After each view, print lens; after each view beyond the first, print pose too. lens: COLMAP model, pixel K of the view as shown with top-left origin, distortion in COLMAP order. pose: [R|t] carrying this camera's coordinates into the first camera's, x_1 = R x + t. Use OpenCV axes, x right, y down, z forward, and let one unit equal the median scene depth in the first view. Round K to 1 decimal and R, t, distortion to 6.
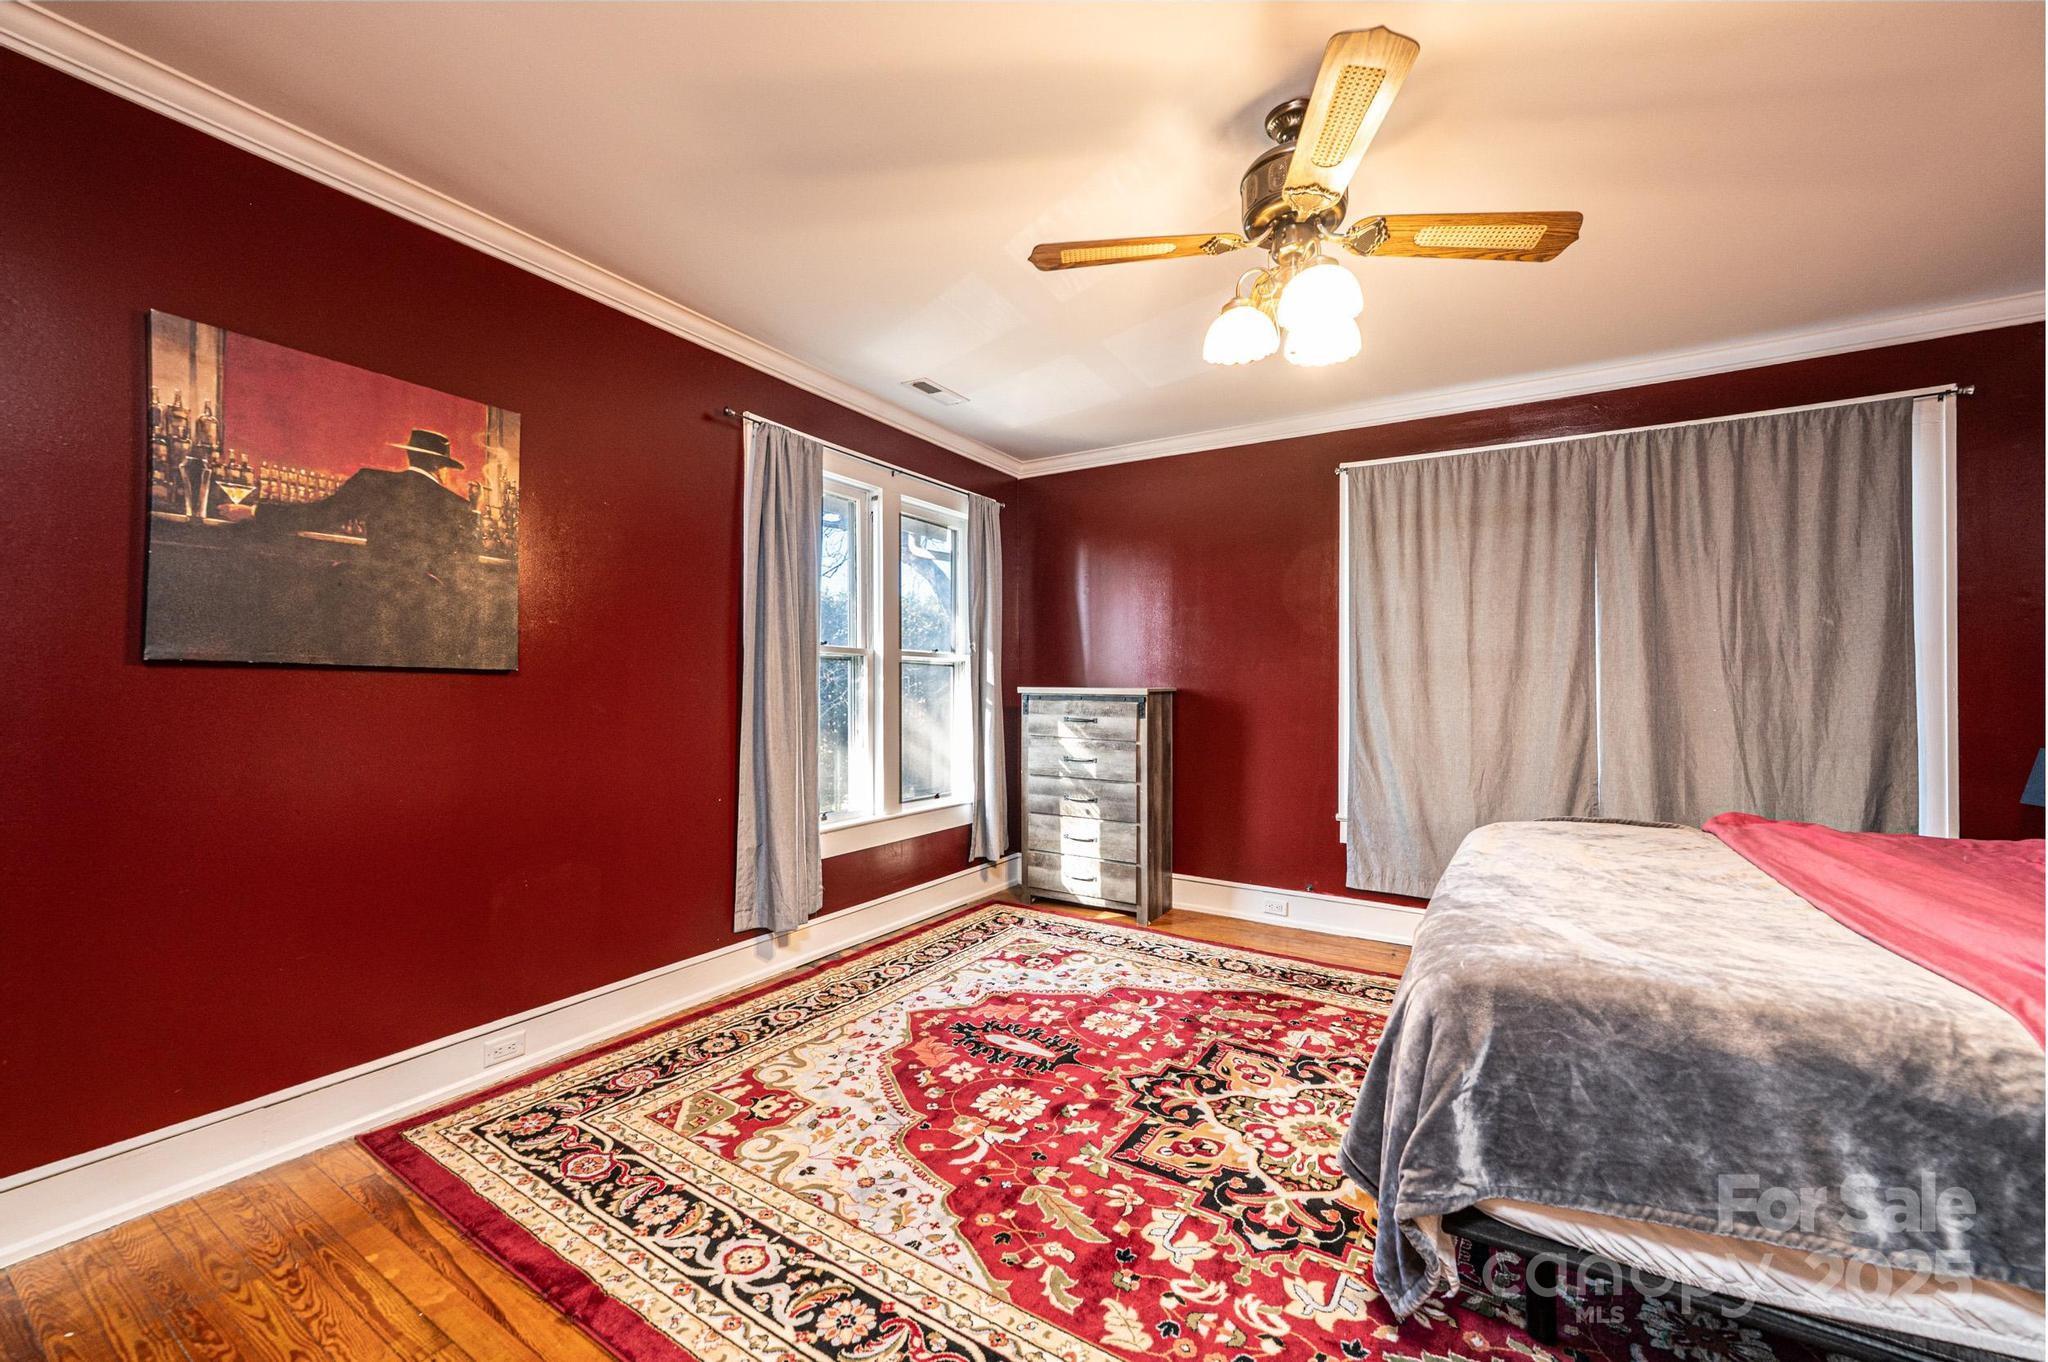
lens RADIAL K [[814.4, 0, 1019.2], [0, 814.4, 683.0], [0, 0, 1]] dist [-0.002371, 0.000632]
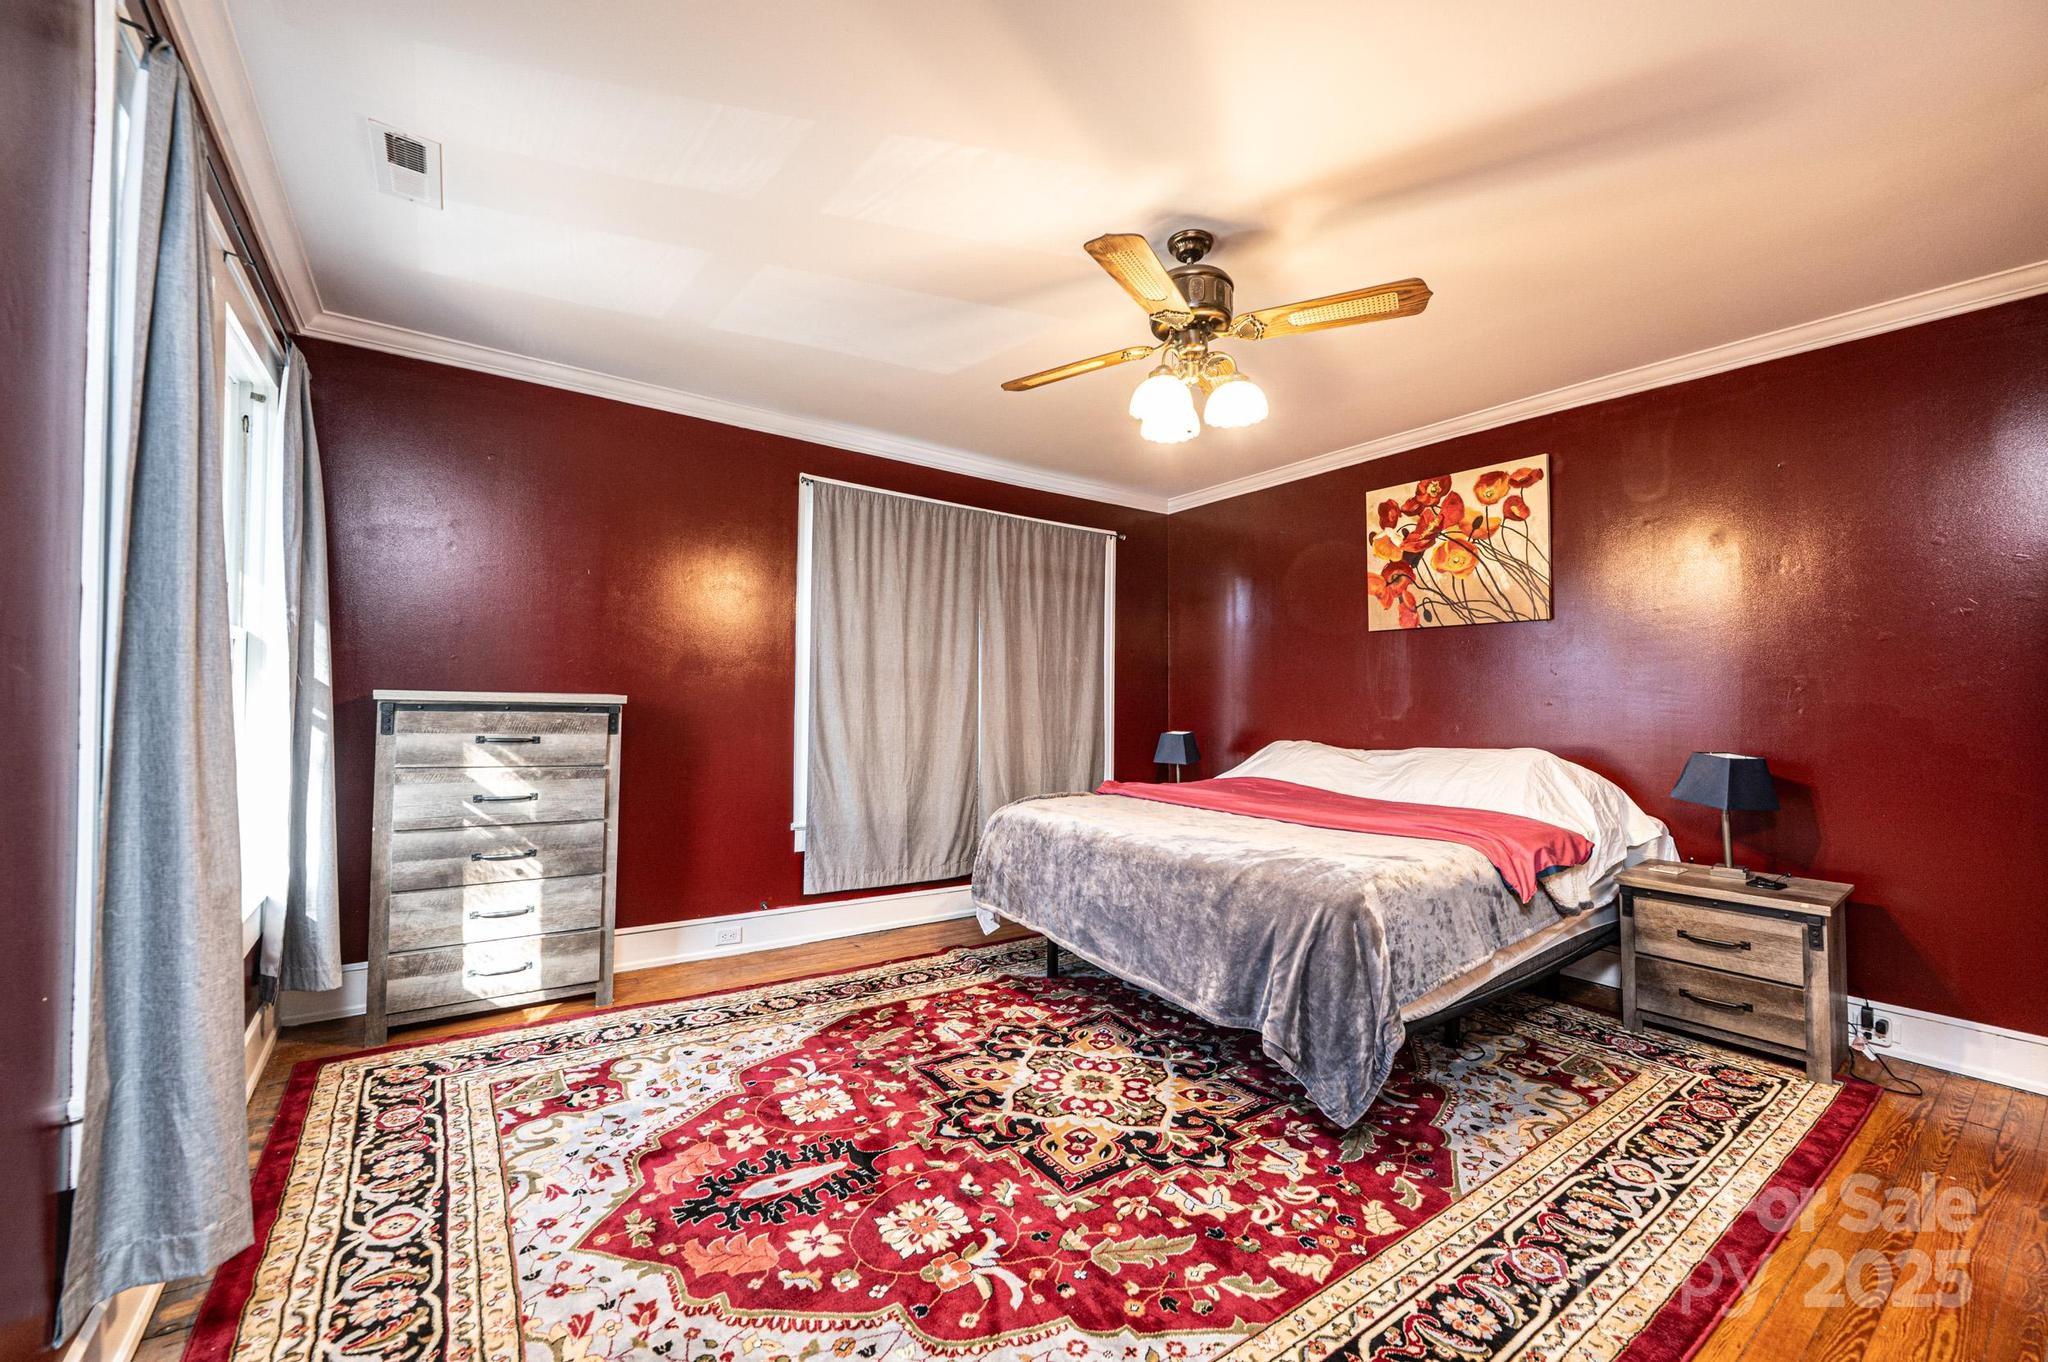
lens RADIAL K [[815.8, 0, 1025.1], [0, 815.8, 682.6], [0, 0, 1]] dist [-0.001329, -0.000199]
pose [[0.379331, 0.022984, 0.924975, -0.716835], [-0.021705, 0.999637, -0.015938, -0.002492], [-0.925006, -0.014031, 0.379693, 0.608850]]
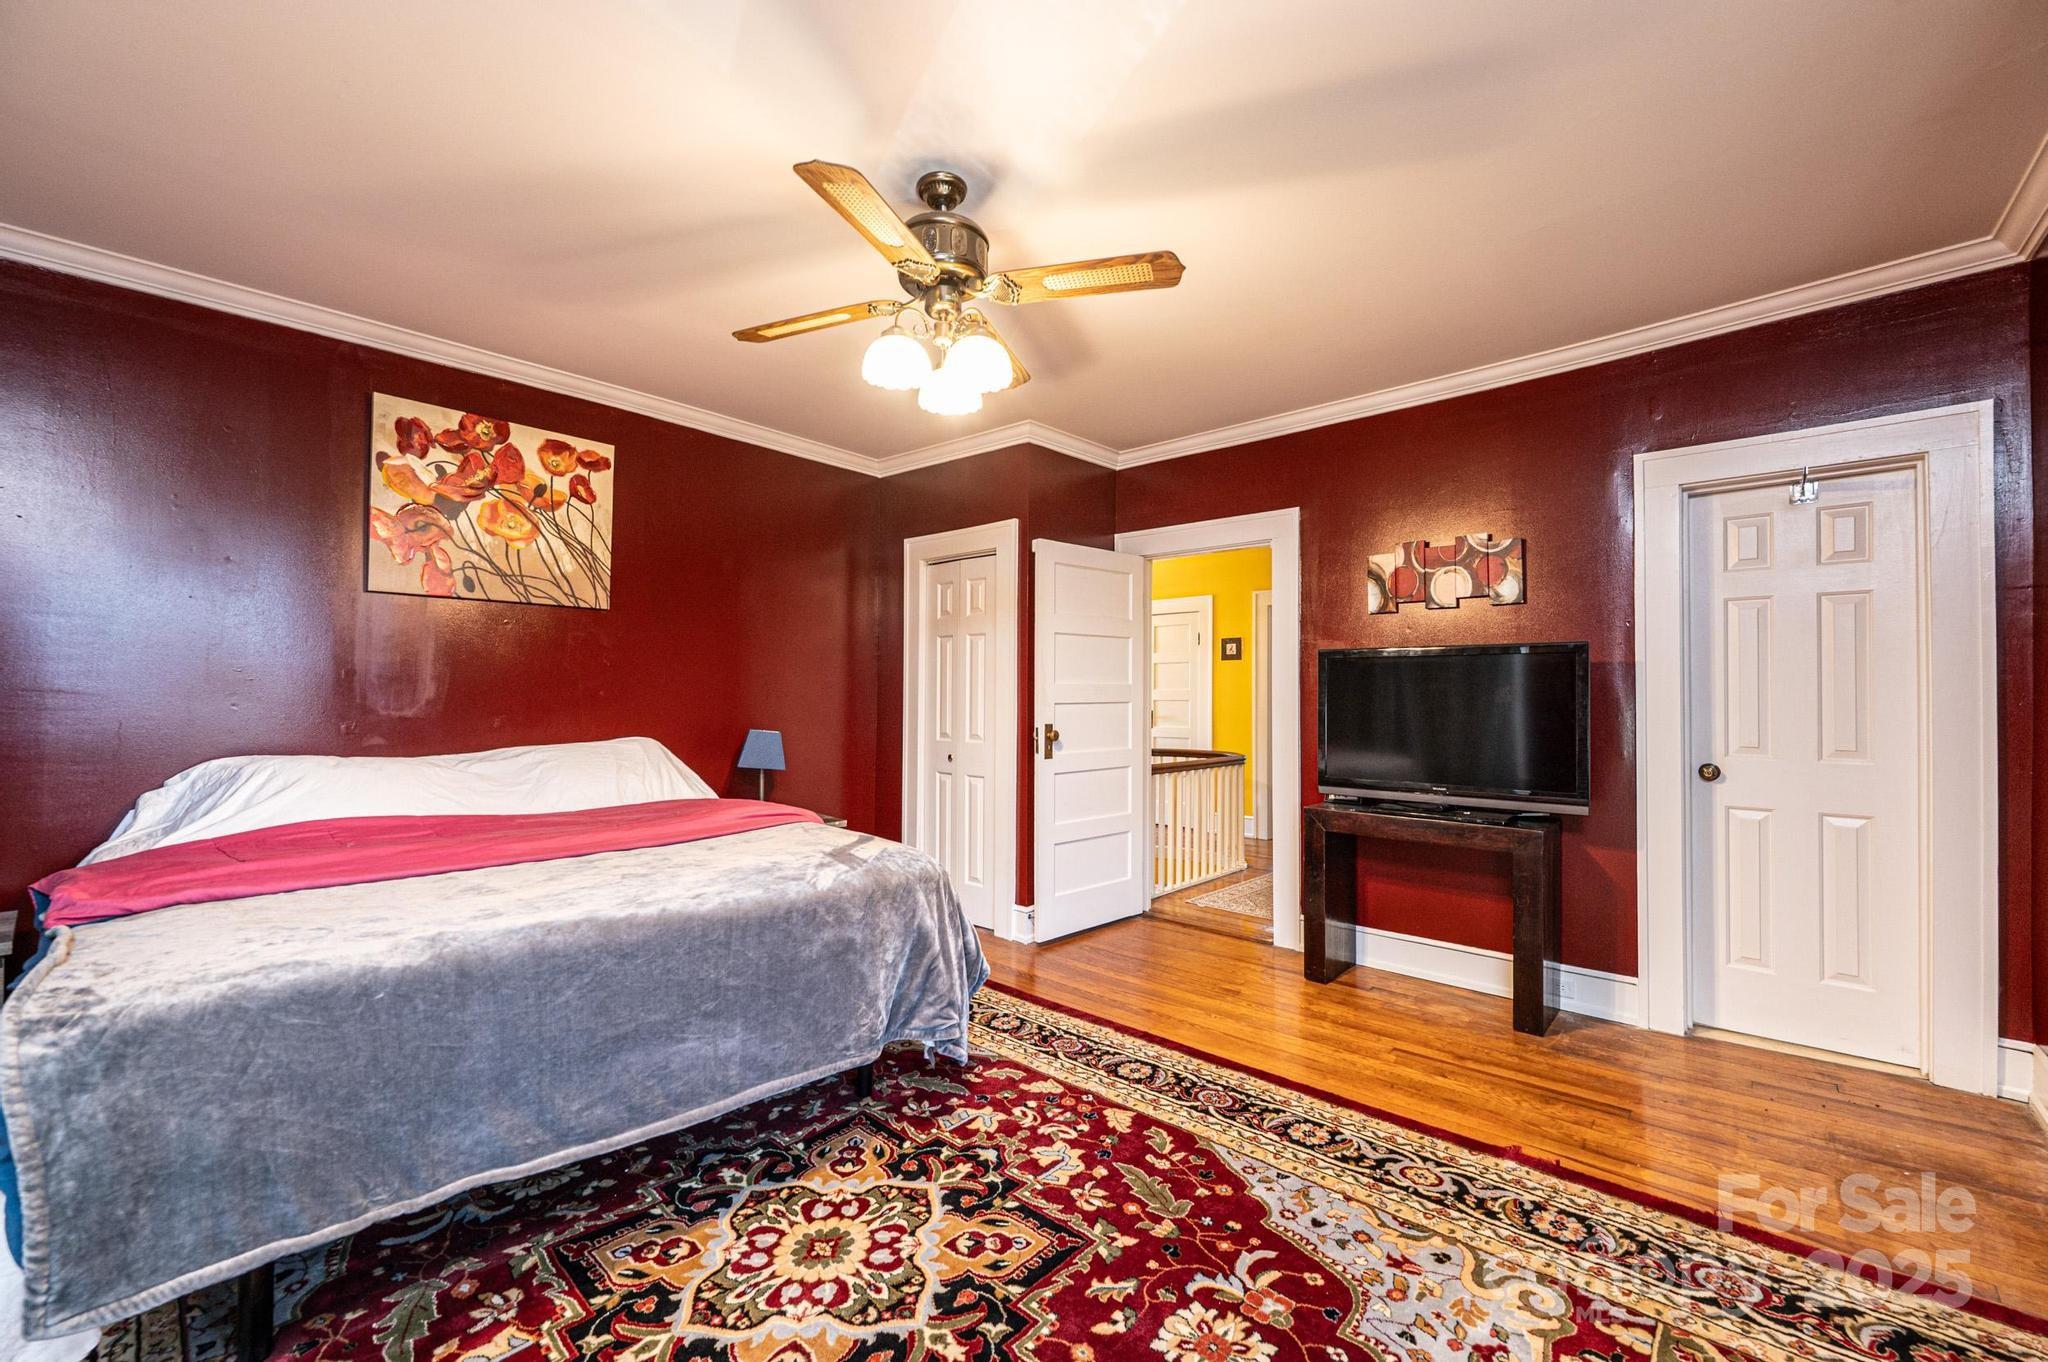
lens RADIAL K [[815.8, 0, 1024.0], [0, 815.8, 679.8], [0, 0, 1]] dist [-0.001329, -0.000199]
pose [[-0.984569, -0.000746, 0.174995, 0.023988], [-0.006477, 0.999461, -0.032180, 0.010982], [-0.174877, -0.032817, -0.984043, 1.665370]]
